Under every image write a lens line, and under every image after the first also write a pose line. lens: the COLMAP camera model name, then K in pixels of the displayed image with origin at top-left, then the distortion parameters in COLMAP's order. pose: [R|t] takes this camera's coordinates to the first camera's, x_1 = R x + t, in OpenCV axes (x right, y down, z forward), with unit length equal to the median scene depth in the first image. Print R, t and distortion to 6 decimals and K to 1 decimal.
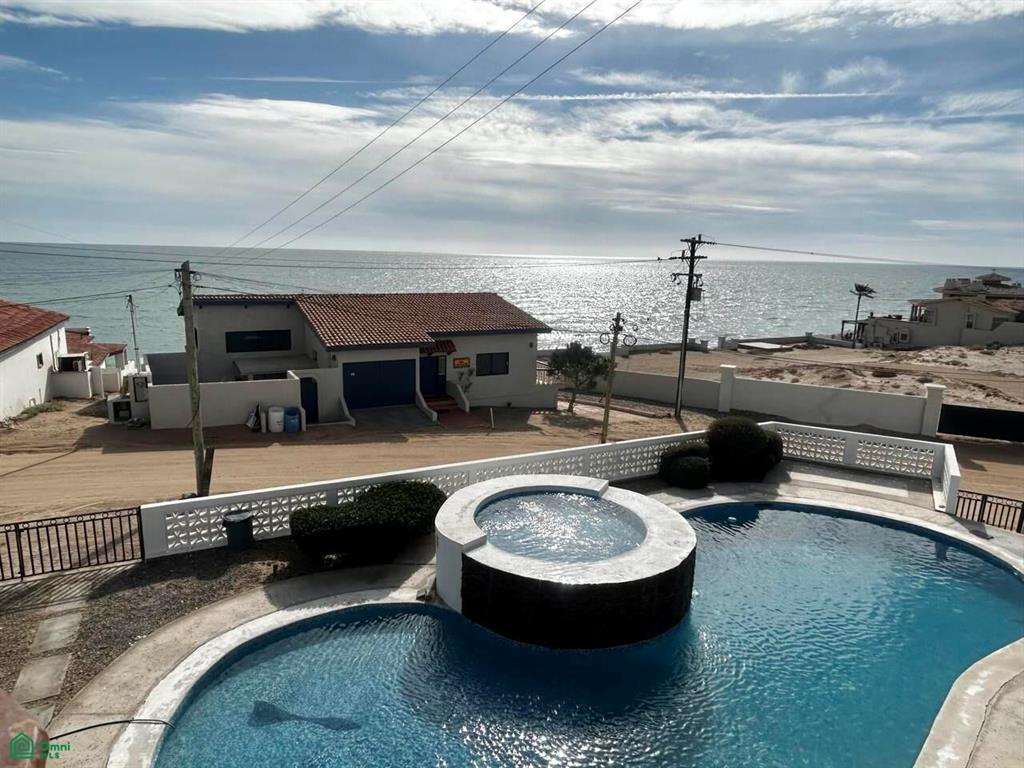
lens RADIAL K [[630.7, 0, 513.5], [0, 630.7, 387.6], [0, 0, 1]] dist [-0.023964, -0.002596]
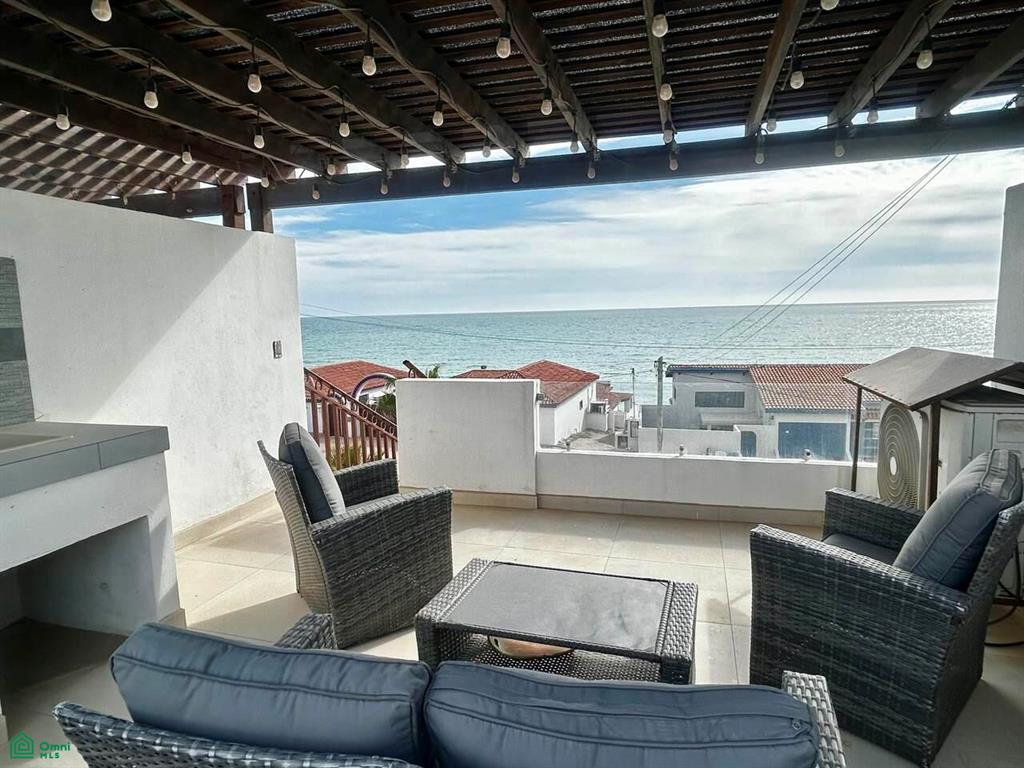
lens RADIAL K [[601.5, 0, 514.9], [0, 601.5, 384.5], [0, 0, 1]] dist [0.002536, 0.000612]
pose [[0.727381, 0.039092, -0.685120, 0.156543], [-0.095754, 0.994391, -0.044922, -0.009483], [0.679521, 0.098279, 0.727044, -0.224190]]
